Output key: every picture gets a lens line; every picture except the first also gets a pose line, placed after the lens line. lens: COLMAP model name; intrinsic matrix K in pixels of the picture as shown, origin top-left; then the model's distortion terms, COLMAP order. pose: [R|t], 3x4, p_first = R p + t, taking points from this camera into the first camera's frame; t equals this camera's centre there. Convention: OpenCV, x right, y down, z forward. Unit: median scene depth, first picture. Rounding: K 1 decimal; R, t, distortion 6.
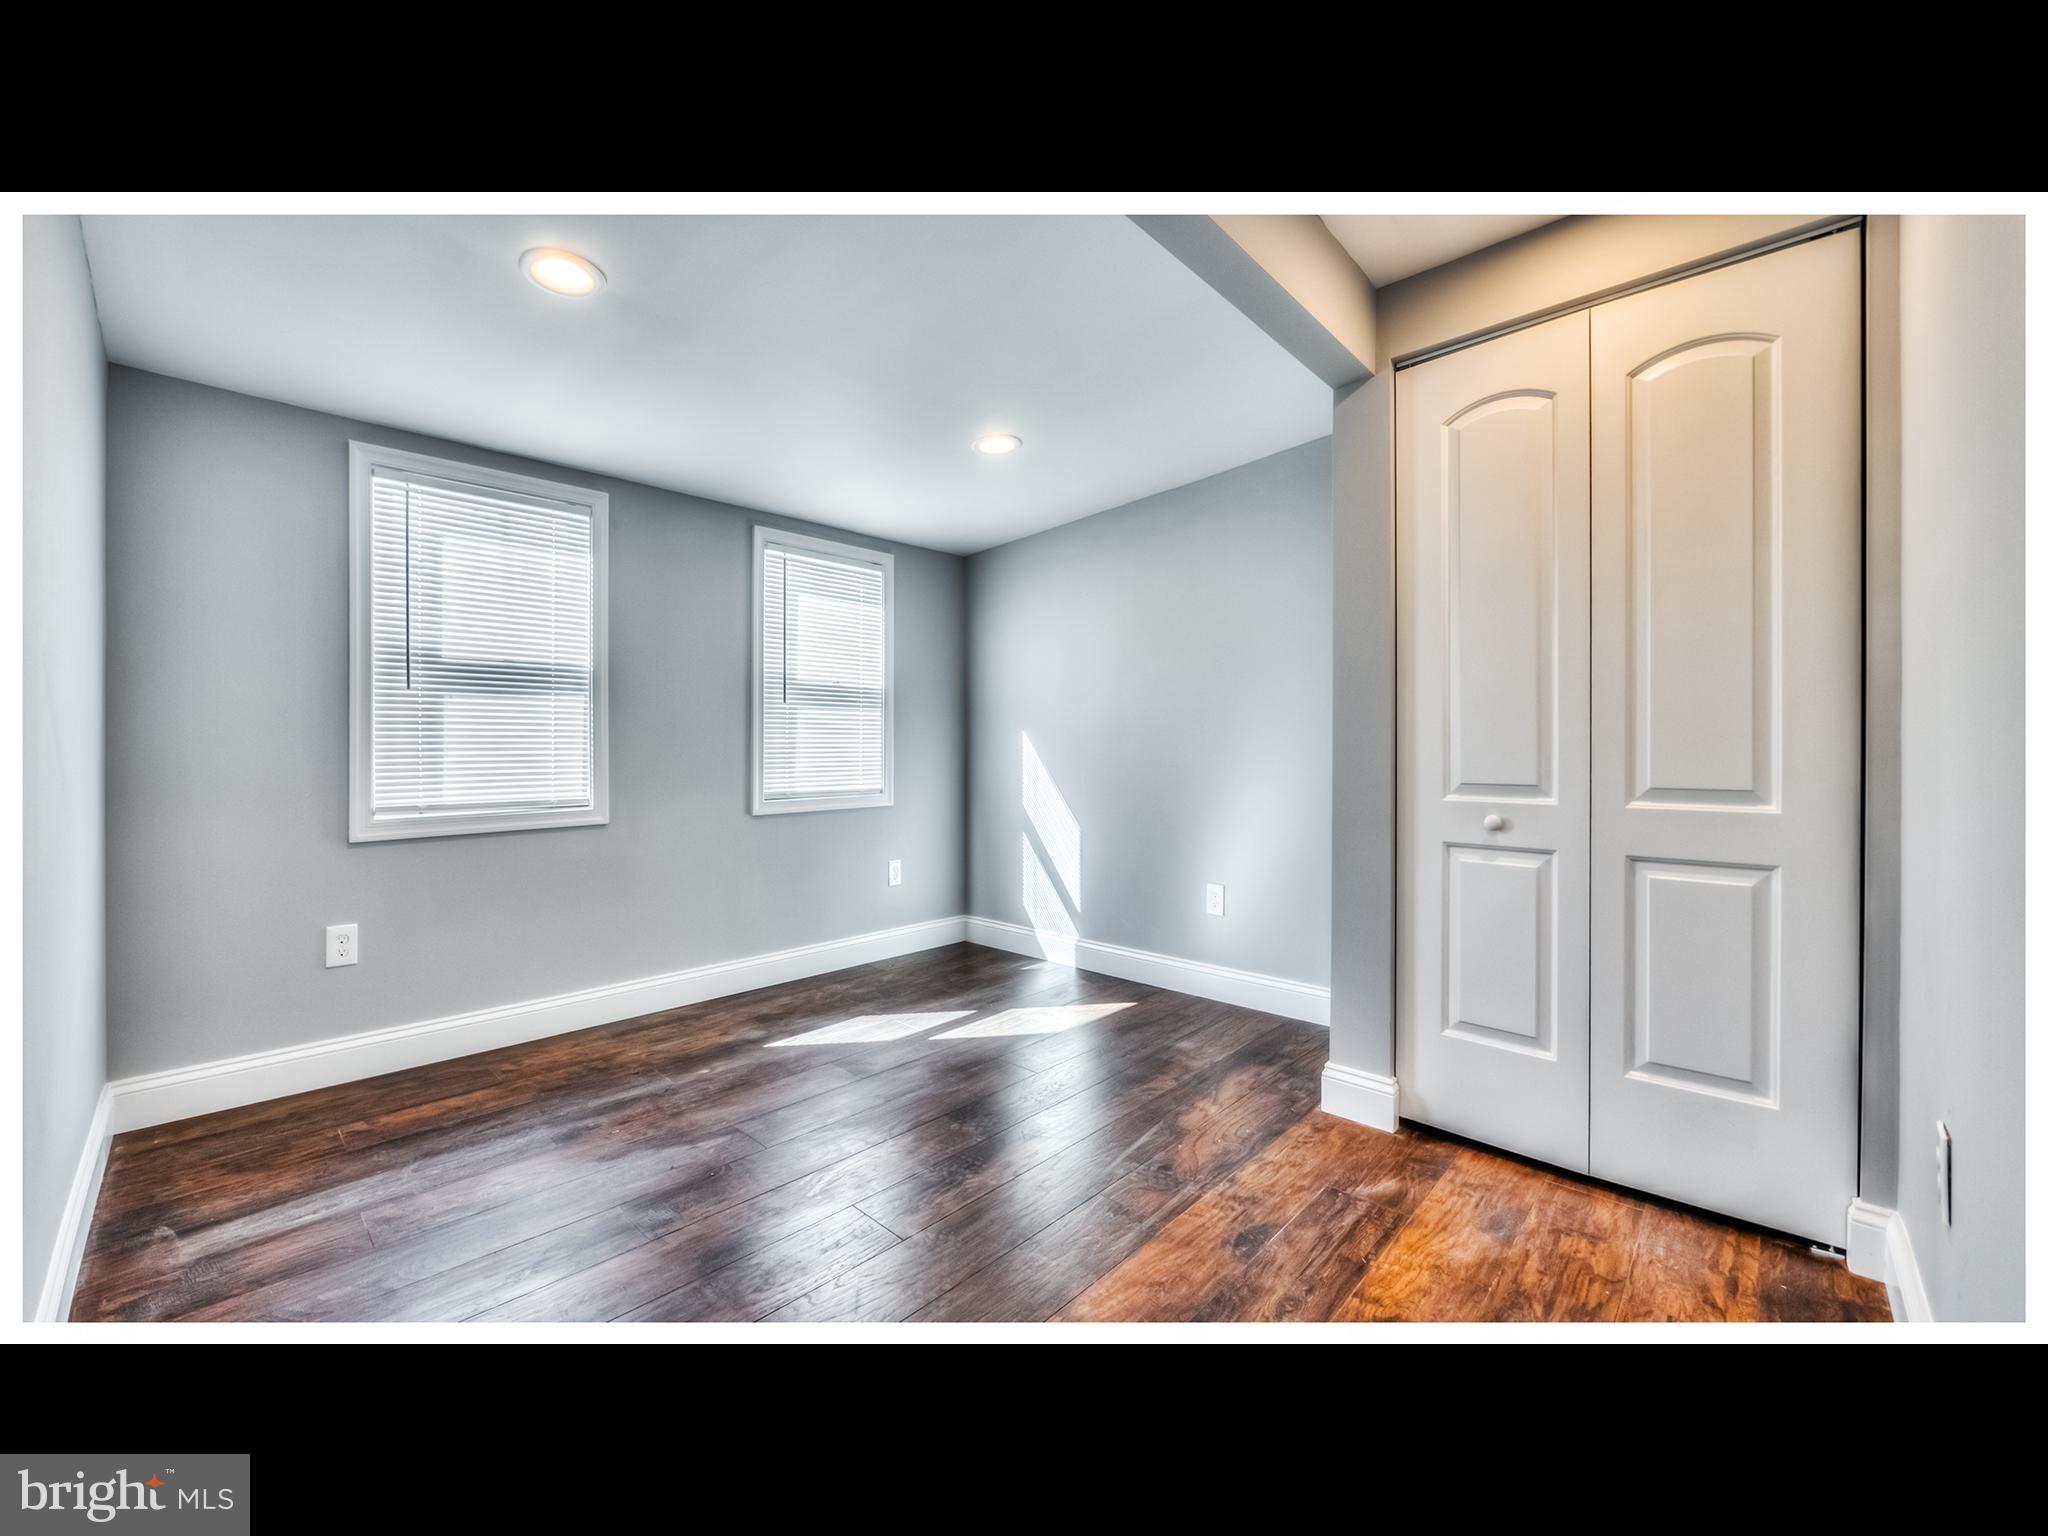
lens RADIAL K [[781.4, 0, 1029.9], [0, 781.4, 755.0], [0, 0, 1]] dist [-0.008853, 0.000814]
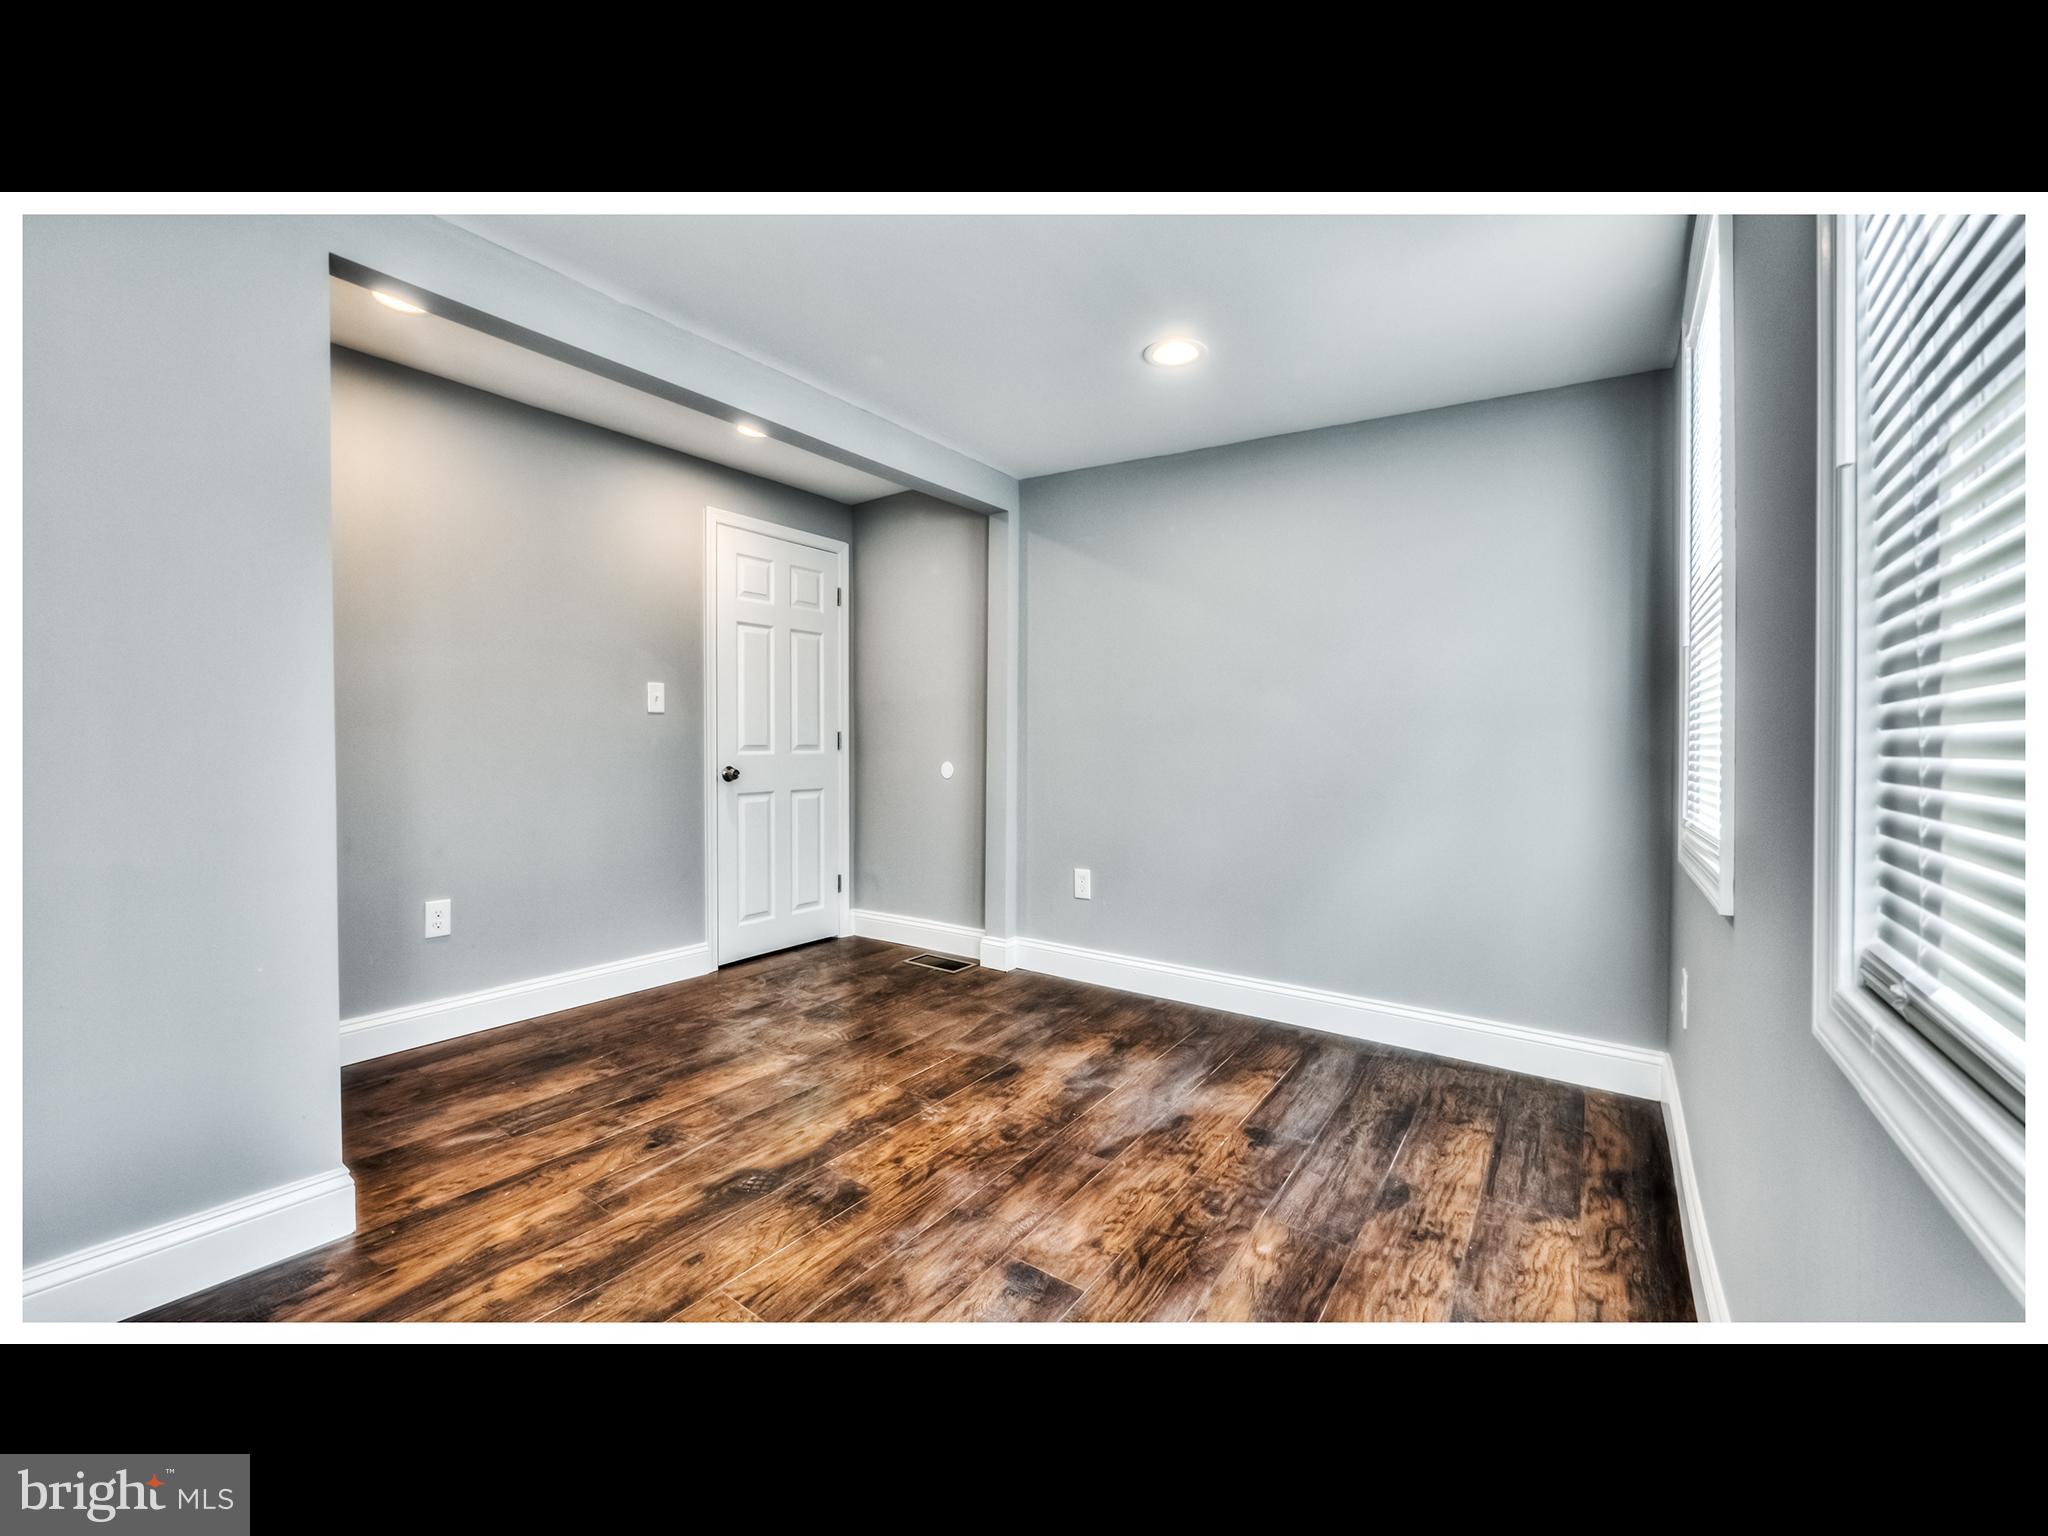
lens RADIAL K [[781.4, 0, 1020.5], [0, 781.4, 755.3], [0, 0, 1]] dist [-0.008853, 0.000814]
pose [[-0.992386, 0.001497, -0.123161, -0.177549], [-0.000599, 0.999856, 0.016984, -0.007262], [0.123168, 0.016929, -0.992241, 1.981146]]
